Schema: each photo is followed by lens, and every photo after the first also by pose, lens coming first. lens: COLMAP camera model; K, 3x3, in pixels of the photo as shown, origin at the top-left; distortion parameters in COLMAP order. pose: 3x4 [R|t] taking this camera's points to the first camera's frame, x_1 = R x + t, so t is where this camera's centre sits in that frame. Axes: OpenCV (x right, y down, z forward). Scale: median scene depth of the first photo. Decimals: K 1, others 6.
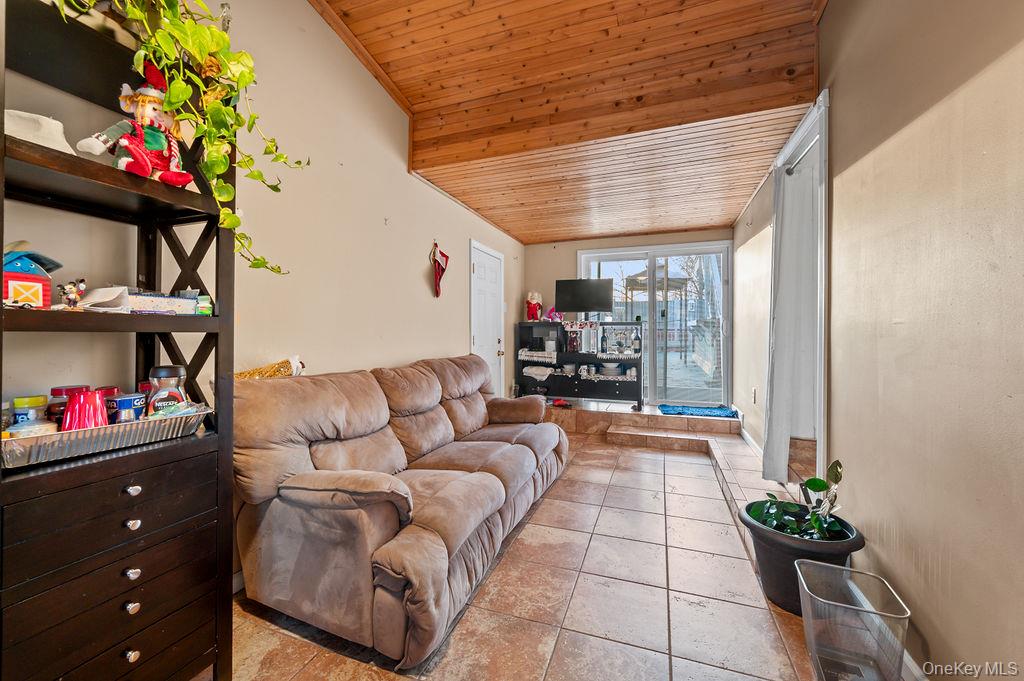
lens RADIAL K [[409.5, 0, 513.3], [0, 409.5, 328.5], [0, 0, 1]] dist [-0.000065, -0.000228]
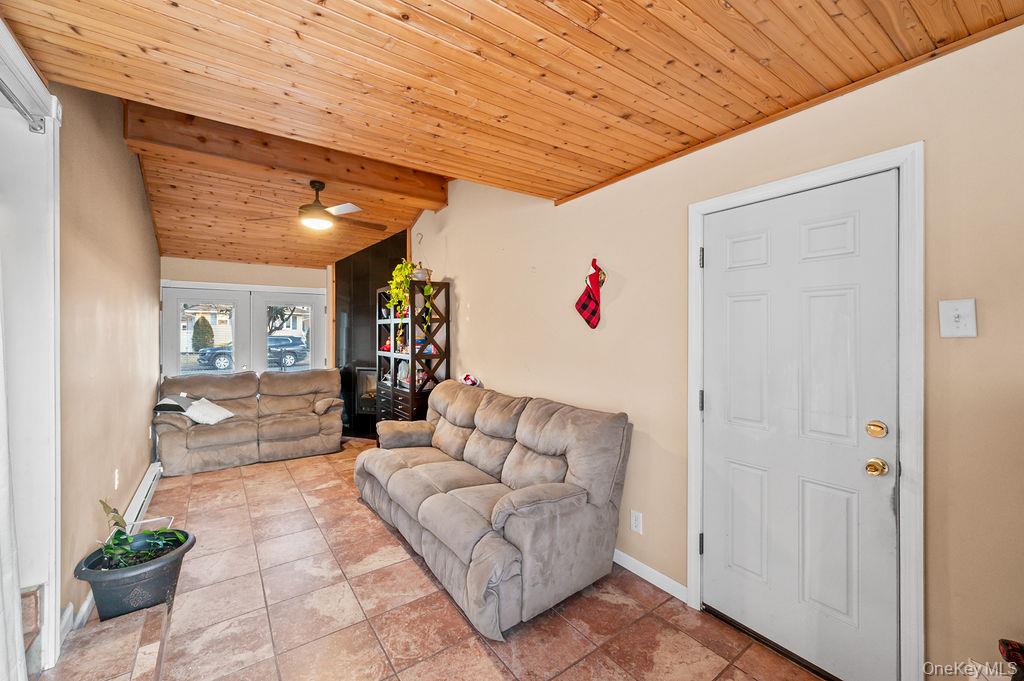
lens RADIAL K [[409.5, 0, 513.3], [0, 409.5, 328.5], [0, 0, 1]] dist [-0.000065, -0.000228]
pose [[-0.562955, 0.000526, -0.826487, 0.842707], [0.008802, 0.999947, -0.005359, -0.114034], [0.826441, -0.010291, -0.562930, 2.027782]]
